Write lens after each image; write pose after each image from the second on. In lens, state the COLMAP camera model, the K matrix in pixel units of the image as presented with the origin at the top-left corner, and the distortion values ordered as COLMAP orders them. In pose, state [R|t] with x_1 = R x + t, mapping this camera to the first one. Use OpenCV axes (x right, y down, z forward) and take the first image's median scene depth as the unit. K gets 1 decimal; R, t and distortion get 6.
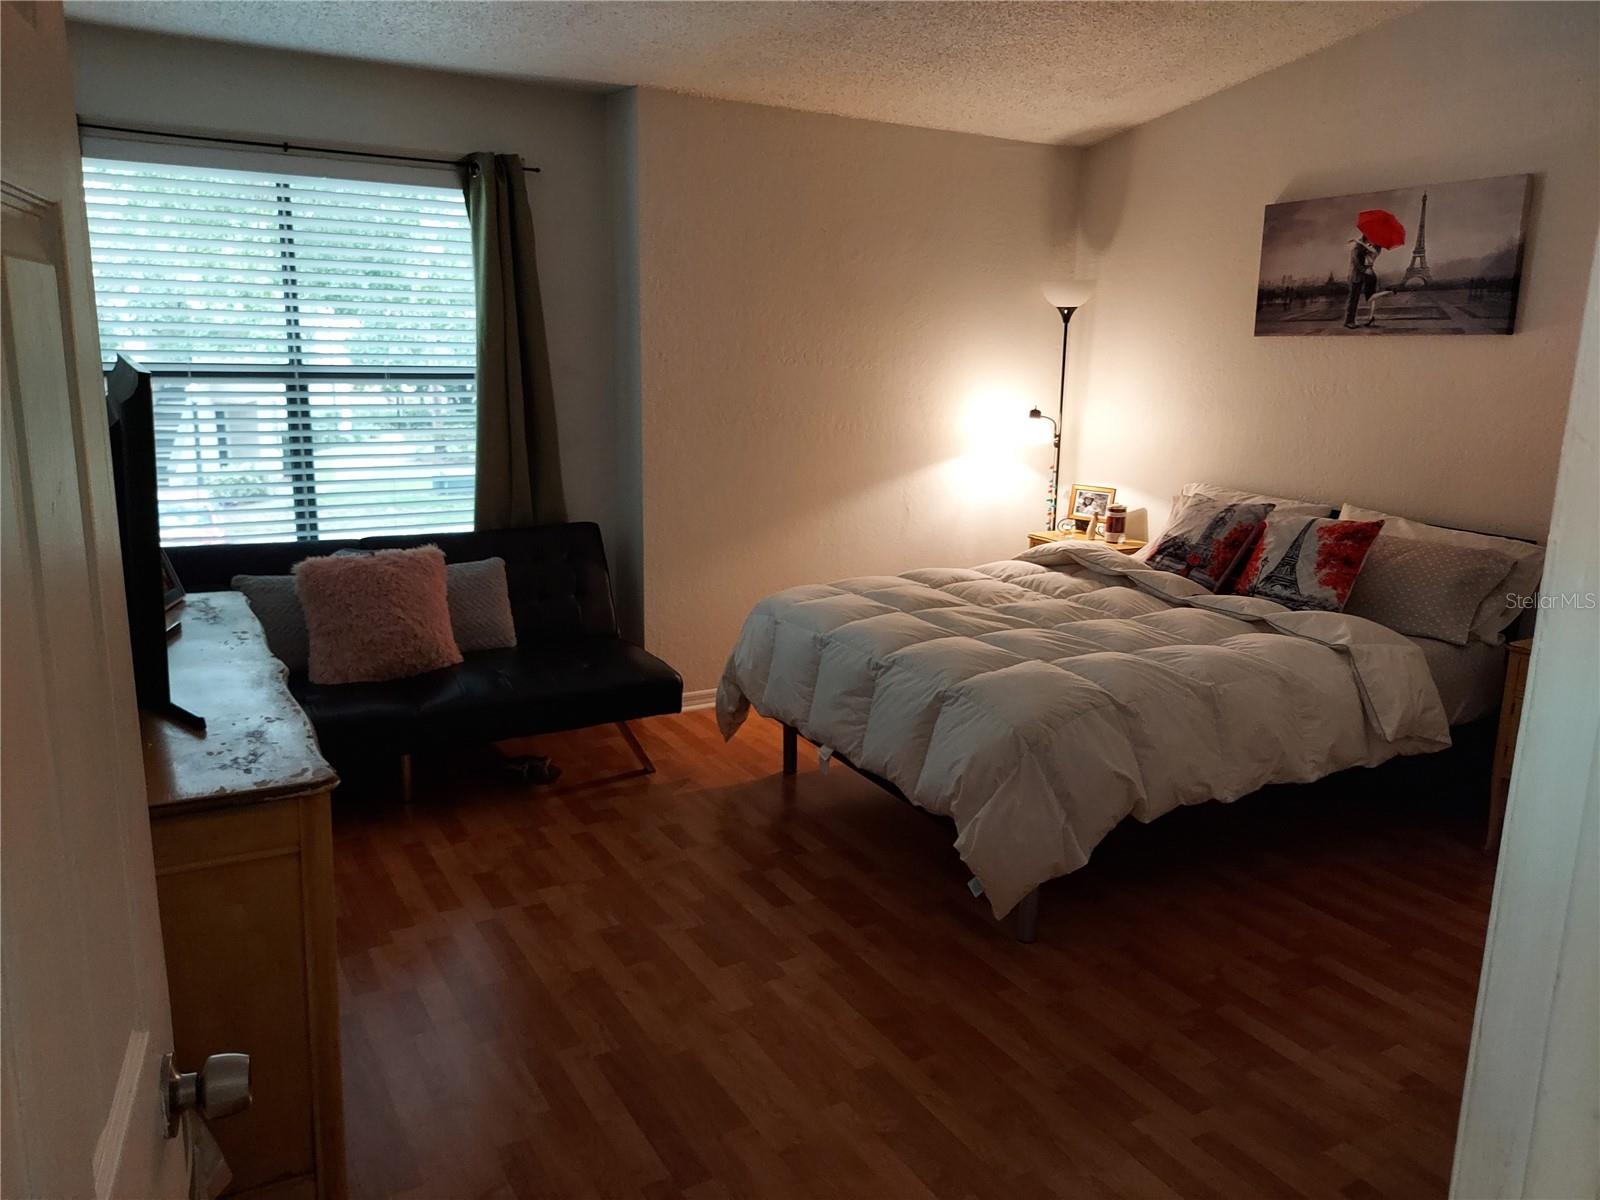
lens RADIAL K [[1206.6, 0, 800.0], [0, 1206.6, 600.0], [0, 0, 1]] dist [0.000098, -0.001826]
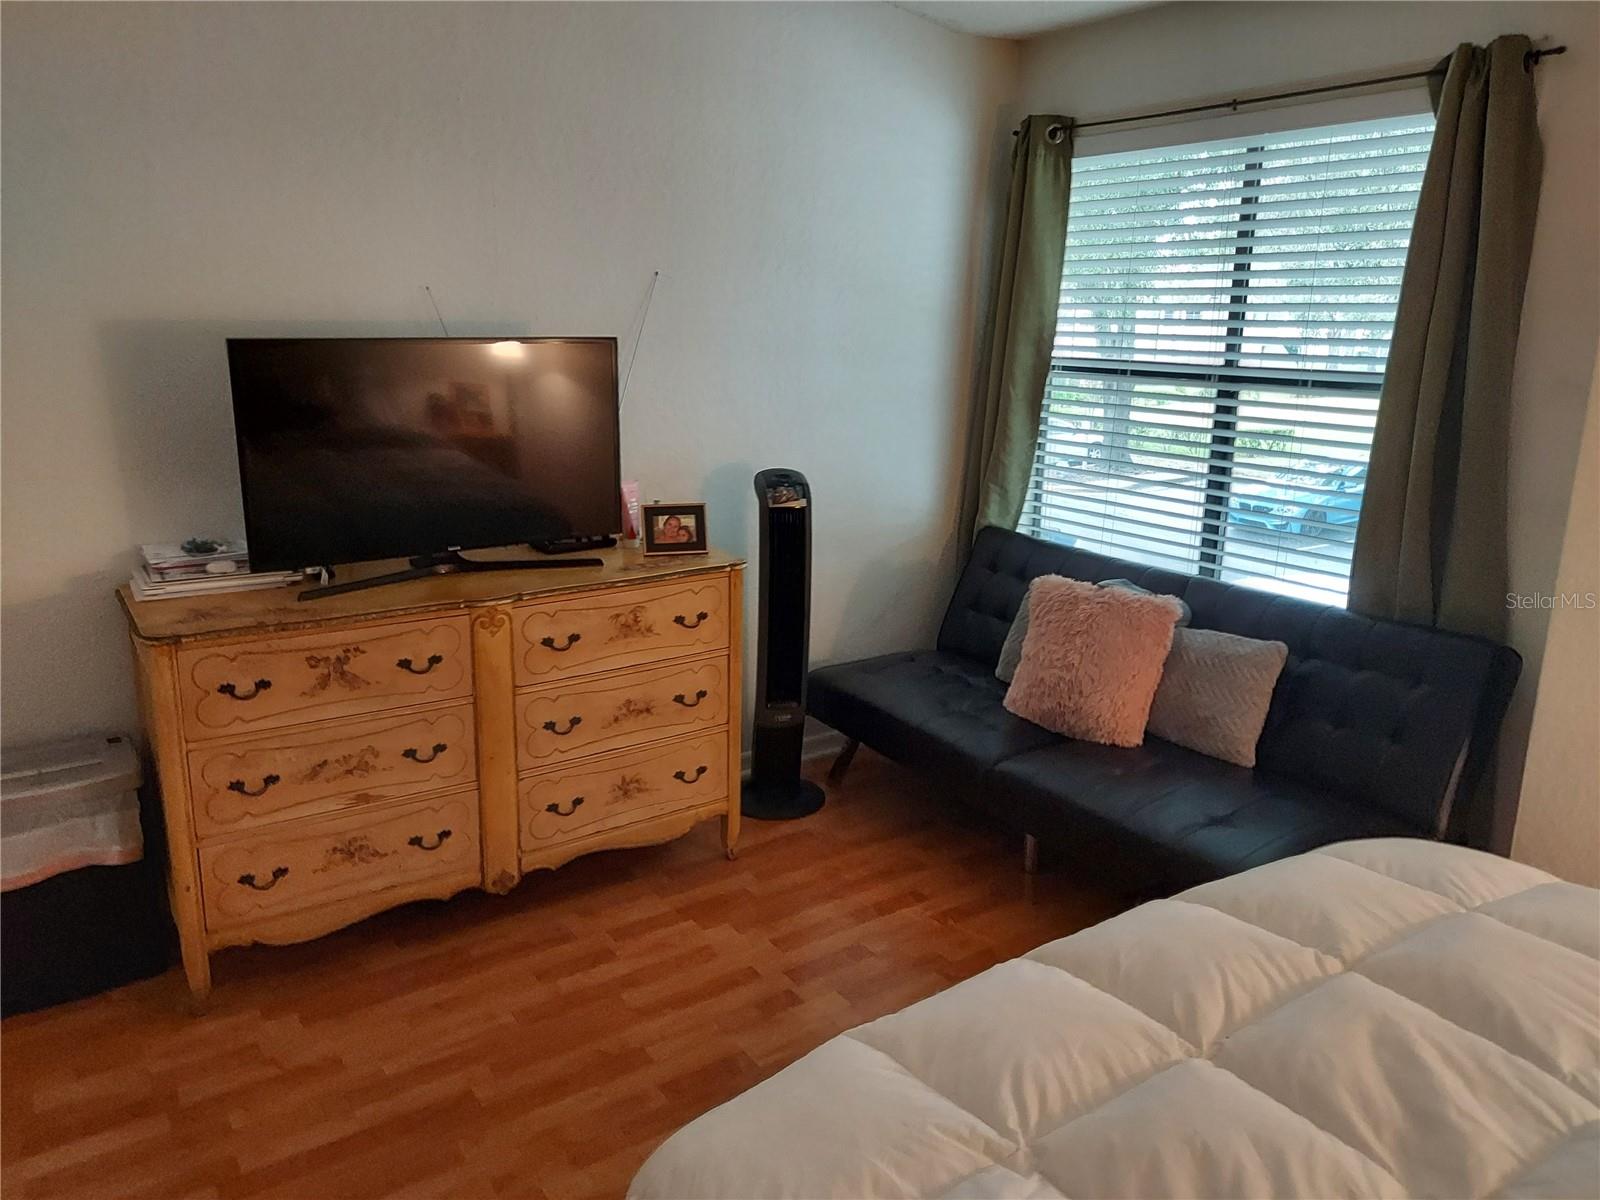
lens RADIAL K [[1152.9, 0, 800.0], [0, 1152.9, 600.0], [0, 0, 1]] dist [0.000727, 0.002483]
pose [[0.079857, 0.208343, -0.974790, 0.378206], [-0.237869, 0.953645, 0.184337, -0.116912], [0.968009, 0.217152, 0.125713, 0.645250]]
